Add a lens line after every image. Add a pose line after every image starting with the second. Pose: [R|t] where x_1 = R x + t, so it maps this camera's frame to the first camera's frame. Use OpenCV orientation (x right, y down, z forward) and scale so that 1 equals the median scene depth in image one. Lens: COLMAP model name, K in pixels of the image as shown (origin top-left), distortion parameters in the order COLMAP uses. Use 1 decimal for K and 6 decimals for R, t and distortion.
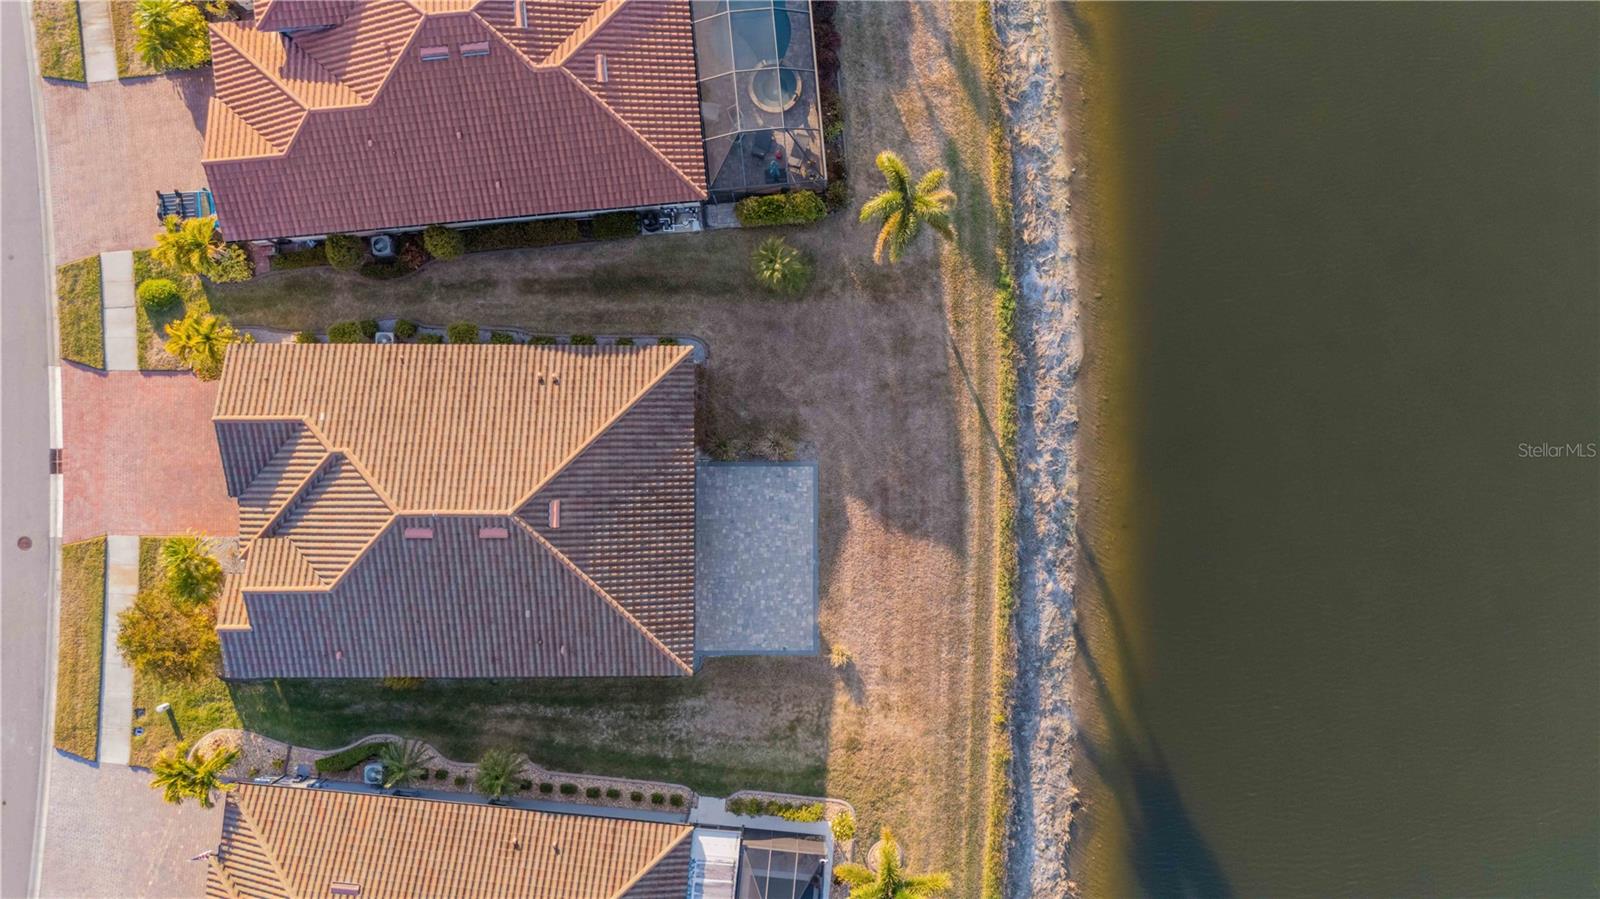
lens RADIAL K [[1164.2, 0, 800.0], [0, 1164.2, 449.5], [0, 0, 1]] dist [0.078318, -0.086344]
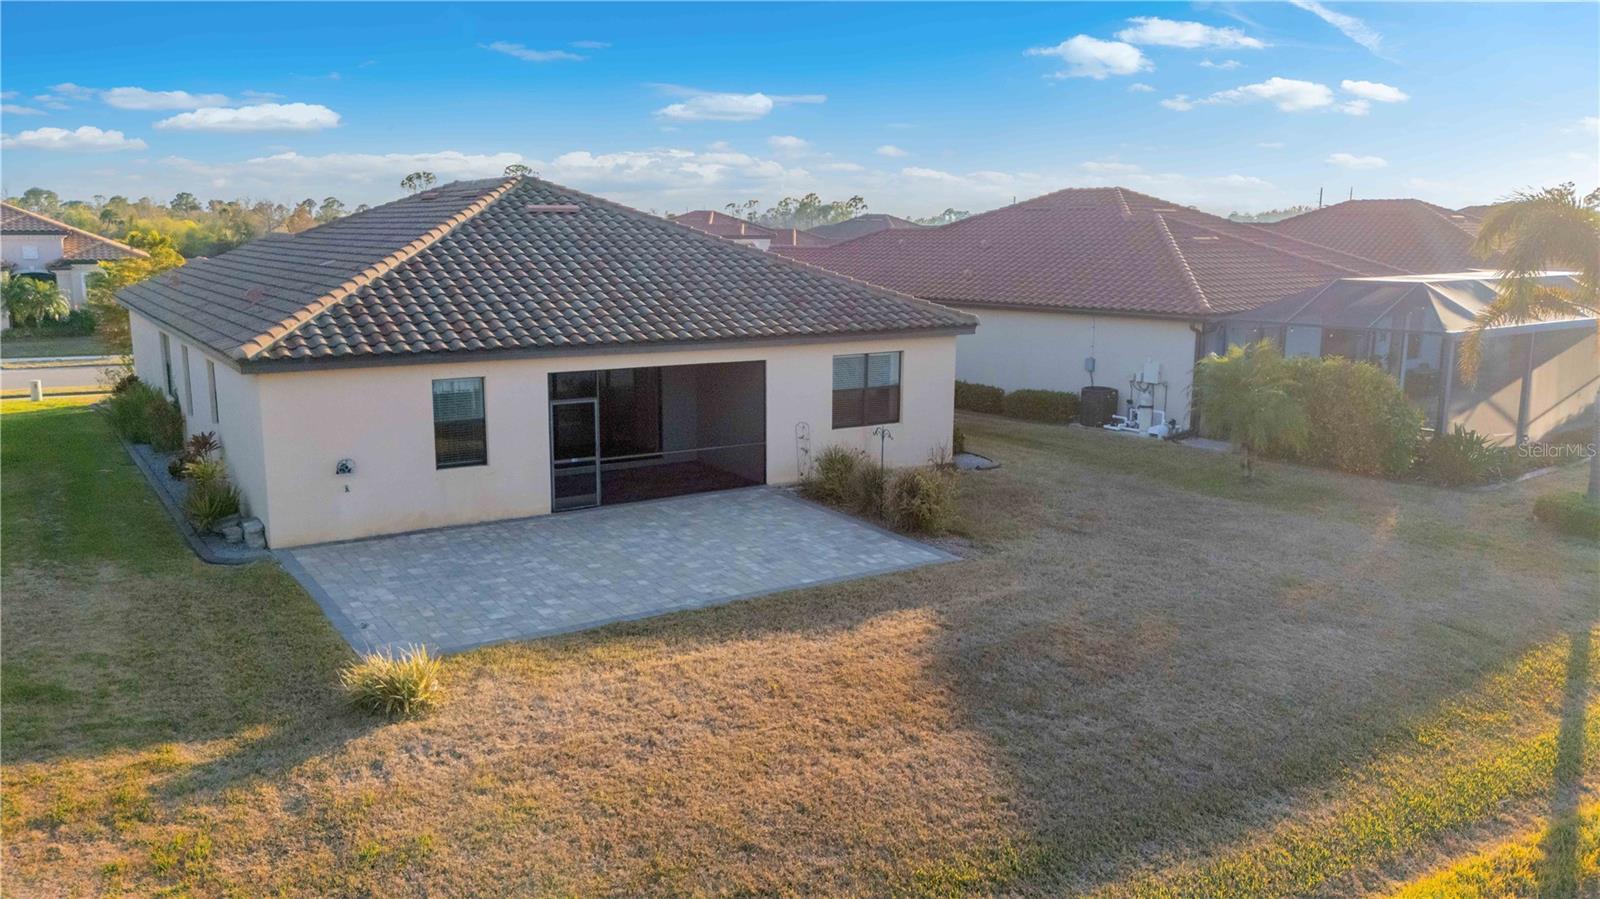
lens RADIAL K [[1214.1, 0, 800.0], [0, 1214.1, 449.5], [0, 0, 1]] dist [0.042985, -0.004280]
pose [[0.546631, 0.161068, -0.821737, 0.270007], [-0.837373, 0.103930, -0.536661, 0.233306], [-0.001036, 0.981456, 0.191685, 0.895402]]
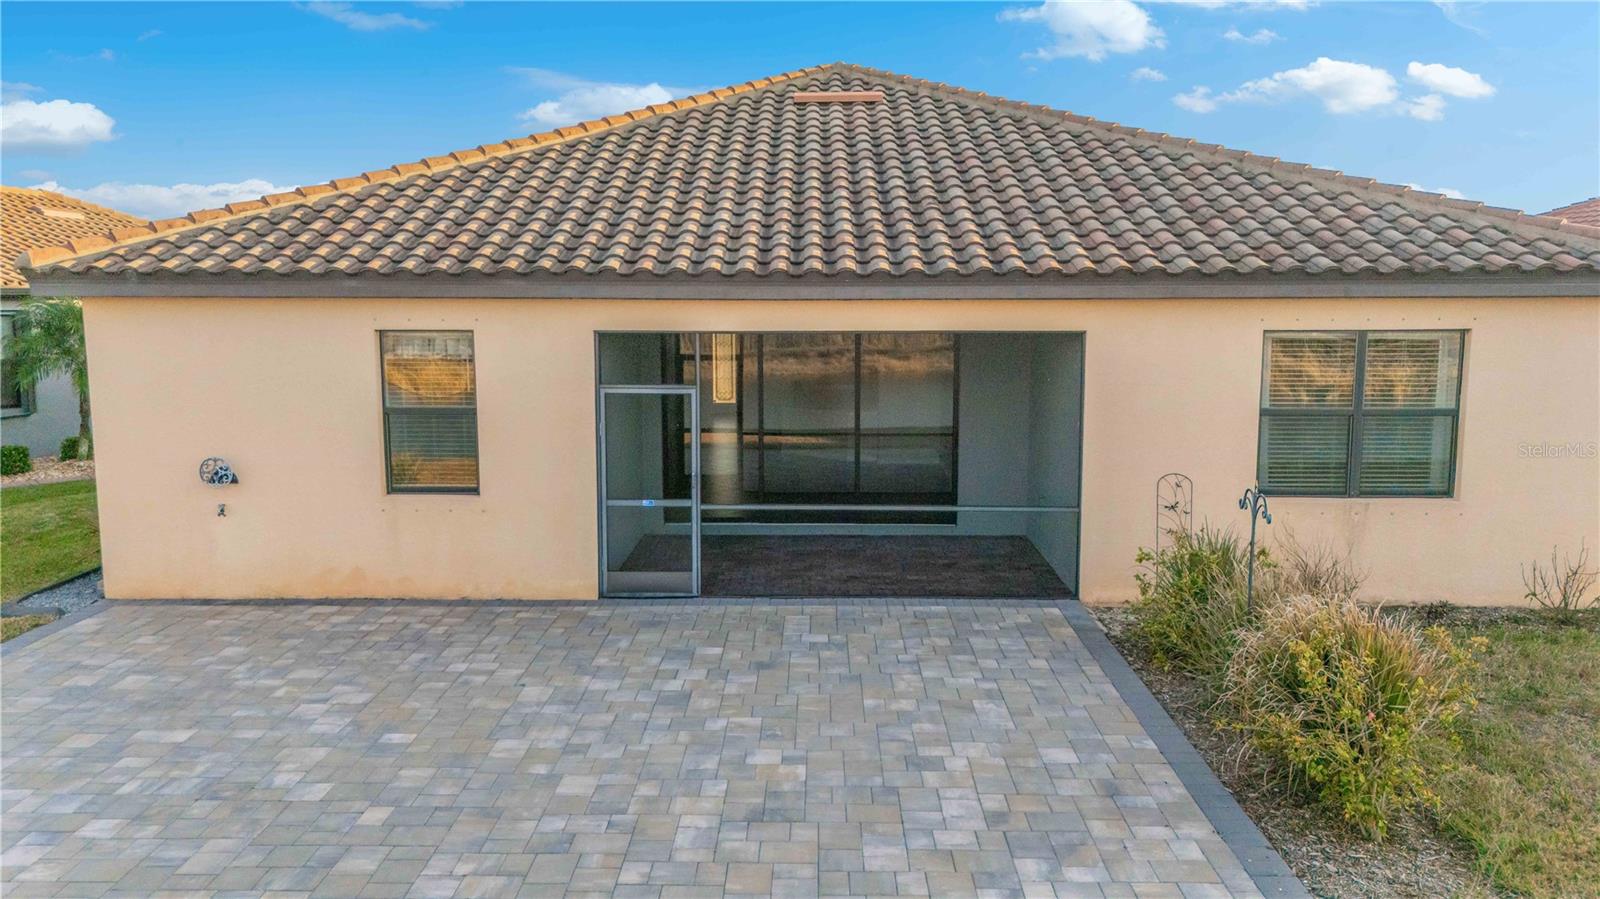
lens RADIAL K [[1199.2, 0, 800.0], [0, 1199.2, 449.5], [0, 0, 1]] dist [0.035644, -0.007314]
pose [[-0.014219, 0.135866, -0.990625, 0.103675], [-0.999850, 0.007877, 0.015432, 0.053433], [0.009900, 0.990696, 0.135734, 0.938746]]
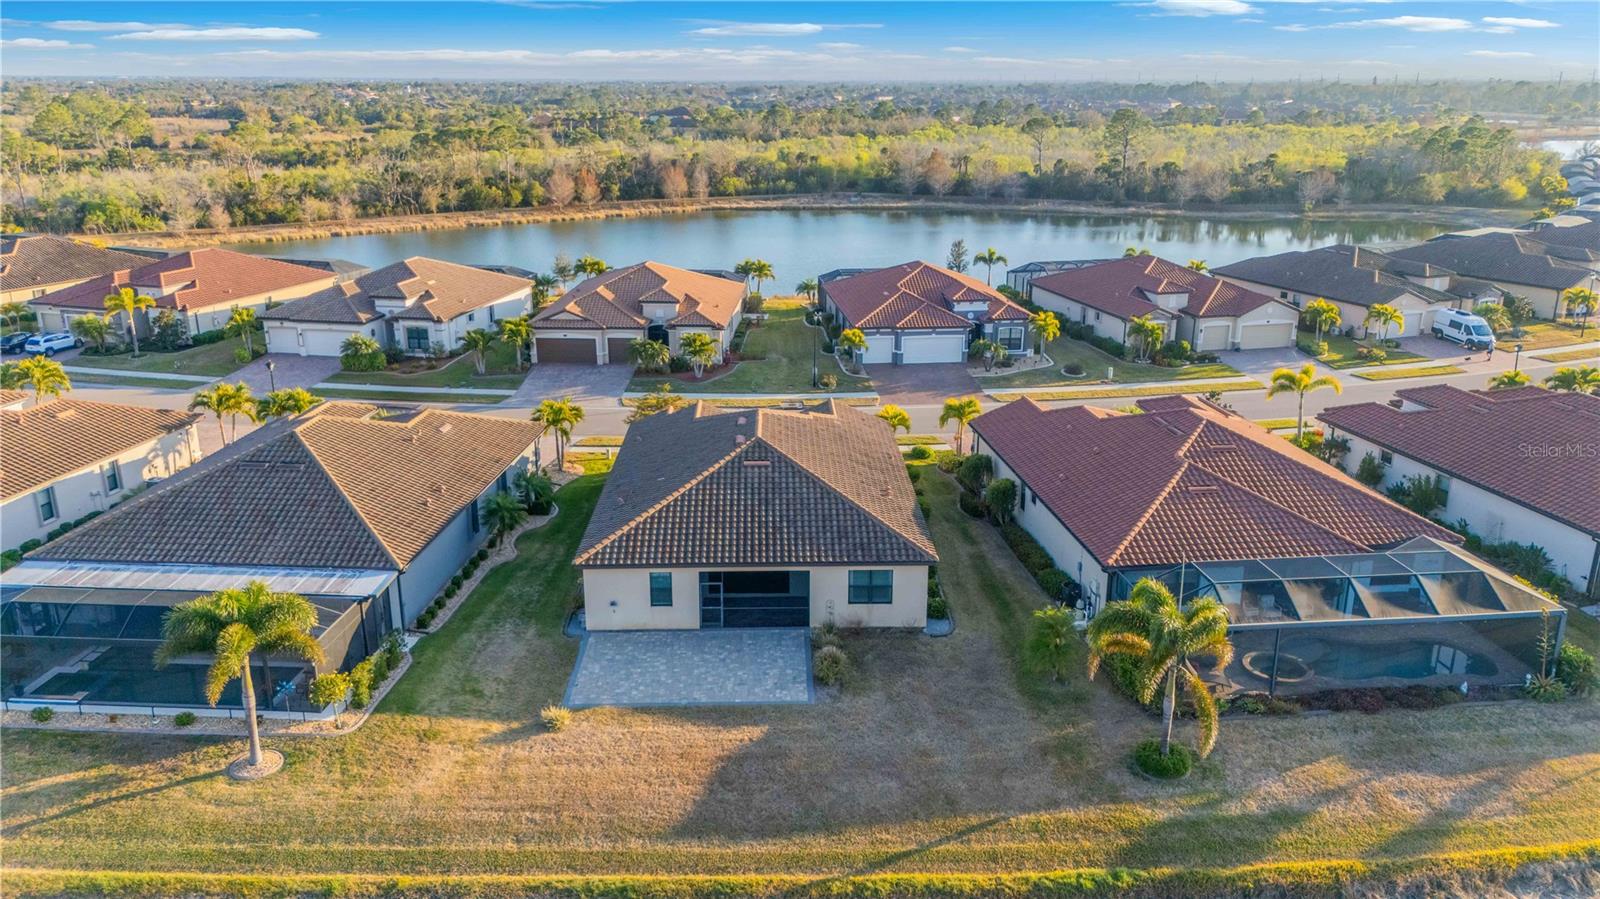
lens RADIAL K [[1164.2, 0, 800.0], [0, 1164.2, 449.5], [0, 0, 1]] dist [0.078318, -0.086344]
pose [[0.026942, 0.303688, -0.952391, 0.692410], [-0.999604, 0.015983, -0.023181, 0.034763], [0.008182, 0.952638, 0.303998, 0.601644]]
